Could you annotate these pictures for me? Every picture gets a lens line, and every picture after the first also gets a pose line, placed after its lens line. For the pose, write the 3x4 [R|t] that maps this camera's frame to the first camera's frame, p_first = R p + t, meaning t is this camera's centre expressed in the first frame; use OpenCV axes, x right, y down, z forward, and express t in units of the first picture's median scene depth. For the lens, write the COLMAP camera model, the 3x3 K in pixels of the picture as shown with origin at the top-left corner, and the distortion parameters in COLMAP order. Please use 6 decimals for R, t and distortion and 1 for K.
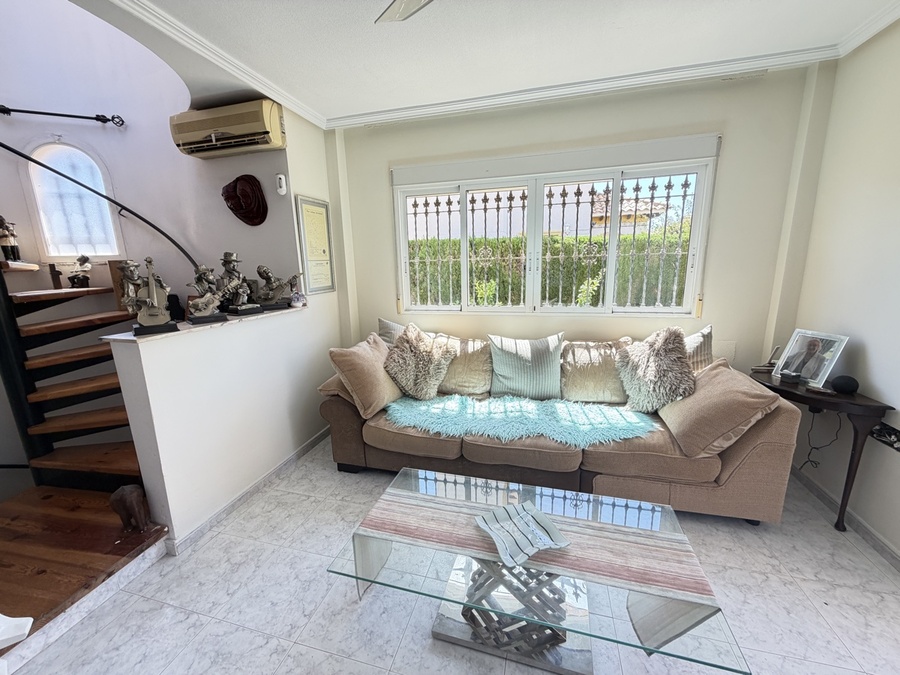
lens RADIAL K [[357.5, 0, 444.0], [0, 357.5, 339.0], [0, 0, 1]] dist [0.001650, 0.000340]
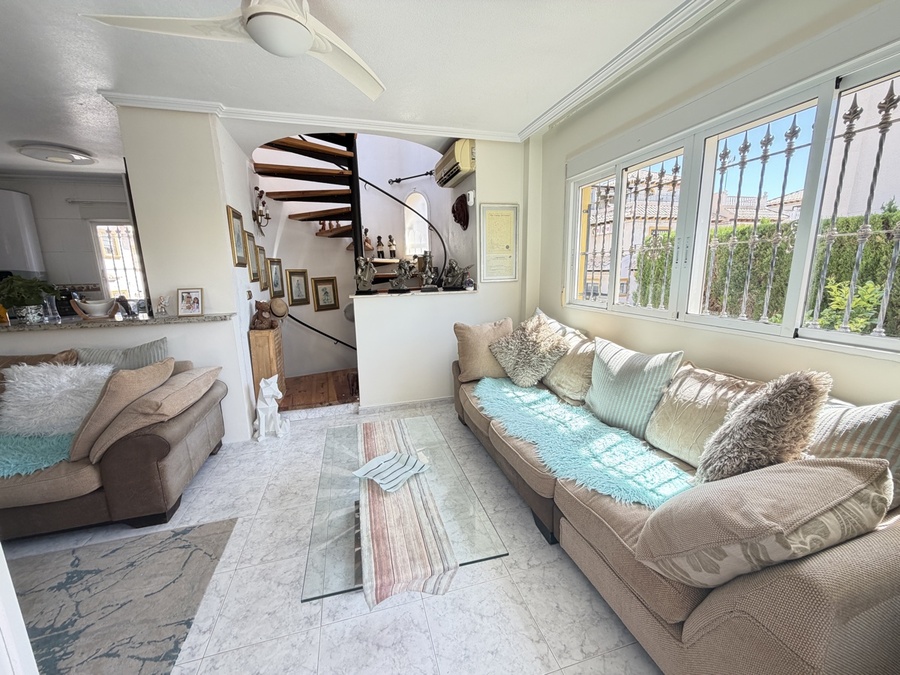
lens RADIAL K [[357.5, 0, 449.5], [0, 357.5, 337.2], [0, 0, 1]] dist [0.001650, 0.000340]
pose [[0.521483, 0.174981, -0.835127, 0.714800], [-0.167845, 0.980660, 0.100666, -0.042670], [0.836591, 0.087676, 0.540767, 0.254871]]
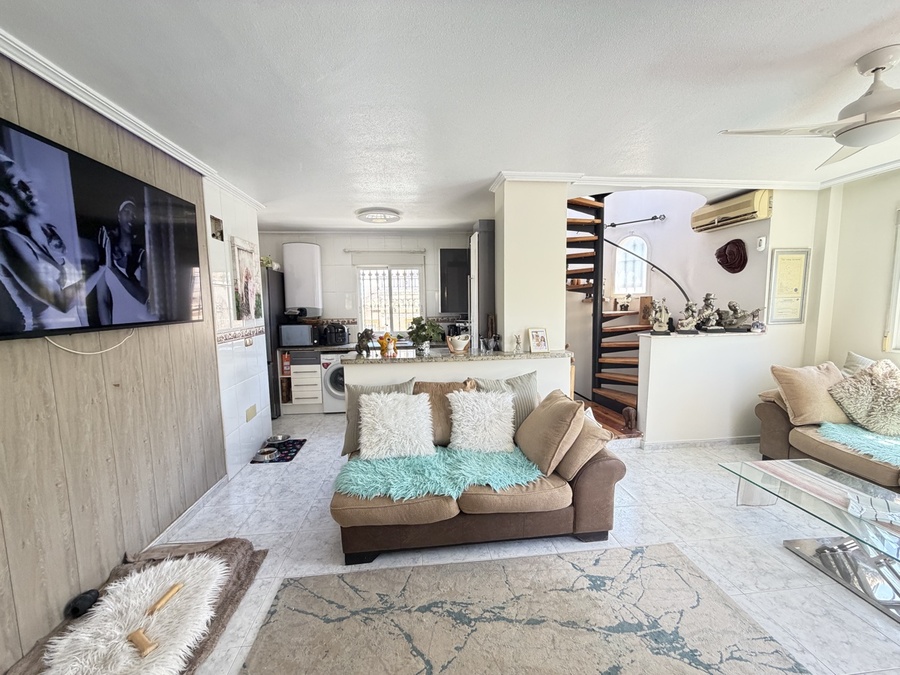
lens RADIAL K [[357.5, 0, 453.0], [0, 357.5, 339.8], [0, 0, 1]] dist [0.001650, 0.000340]
pose [[0.378436, 0.118091, -0.918063, 0.409357], [-0.185693, 0.981351, 0.049686, 0.084908], [0.906810, 0.151675, 0.393307, -0.569986]]
